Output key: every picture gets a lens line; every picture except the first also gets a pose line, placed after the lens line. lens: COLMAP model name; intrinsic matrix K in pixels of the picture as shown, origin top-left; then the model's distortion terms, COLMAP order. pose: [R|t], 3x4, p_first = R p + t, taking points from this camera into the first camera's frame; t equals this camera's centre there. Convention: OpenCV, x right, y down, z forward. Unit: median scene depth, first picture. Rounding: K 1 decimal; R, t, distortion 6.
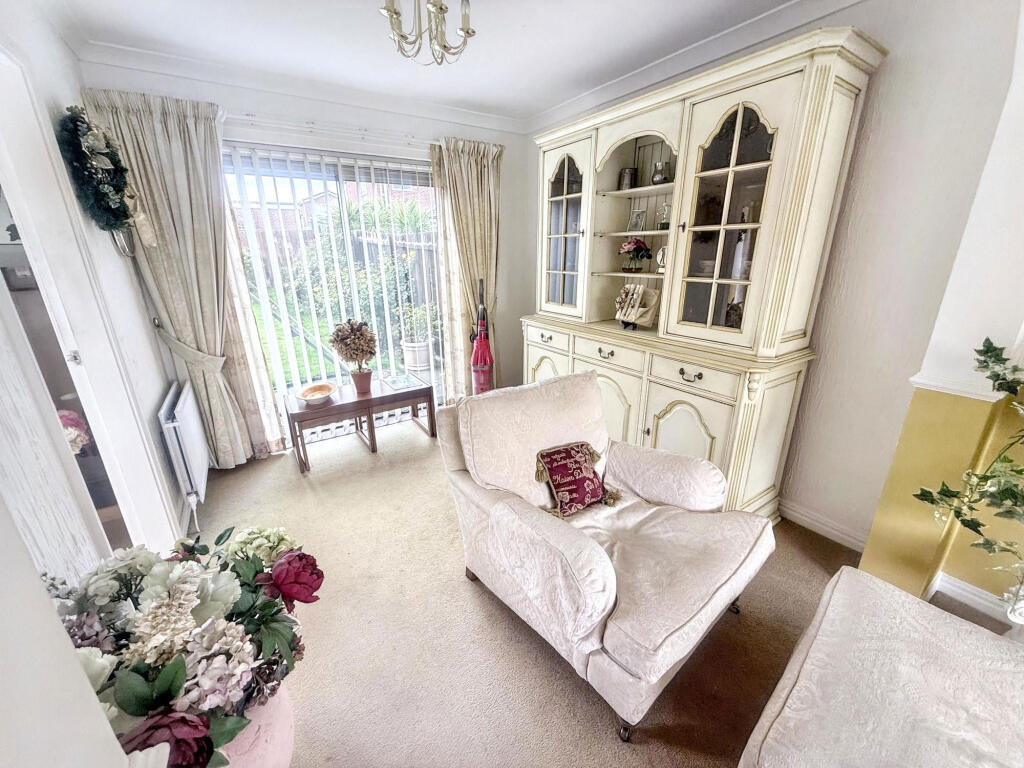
lens RADIAL K [[405.8, 0, 515.4], [0, 405.8, 381.3], [0, 0, 1]] dist [0.002870, 0.000289]
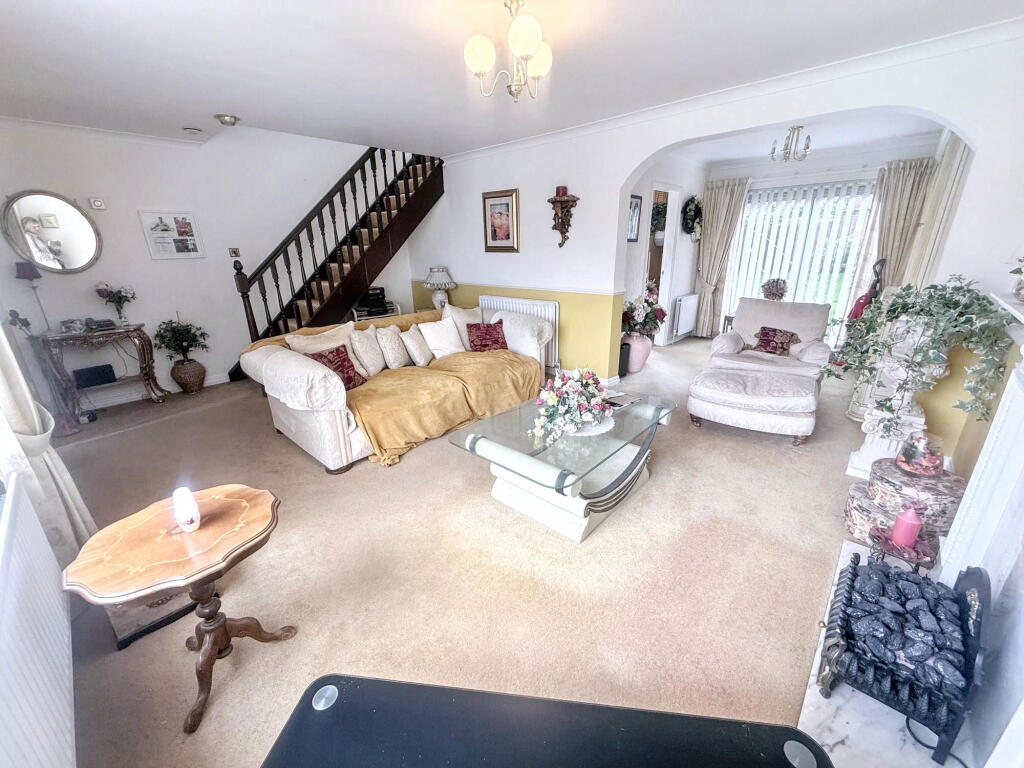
lens RADIAL K [[405.8, 0, 513.9], [0, 405.8, 380.9], [0, 0, 1]] dist [0.002870, 0.000289]
pose [[0.245292, 0.322711, -0.914160, 1.391135], [-0.290899, 0.924017, 0.248135, 0.211042], [0.924776, 0.205063, 0.320530, -0.732090]]
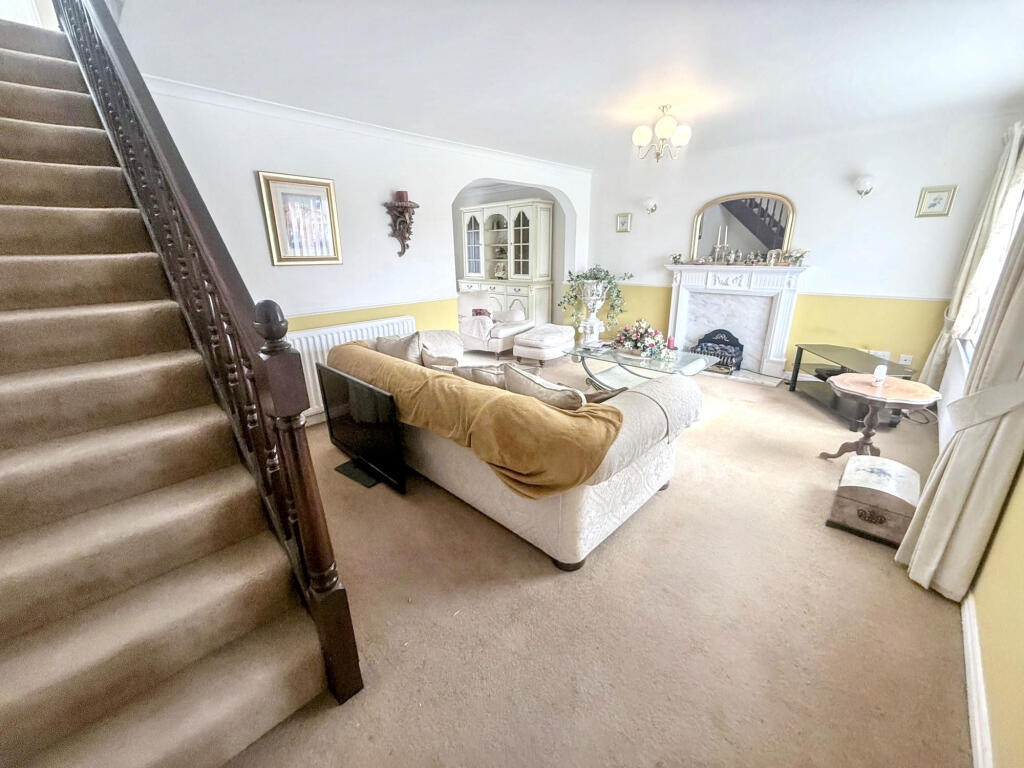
lens RADIAL K [[405.8, 0, 506.7], [0, 405.8, 383.3], [0, 0, 1]] dist [0.002870, 0.000289]
pose [[0.978685, -0.070126, 0.193023, -0.266316], [0.070523, 0.997498, 0.004817, 0.581793], [-0.192878, 0.008898, 0.981182, -1.767540]]
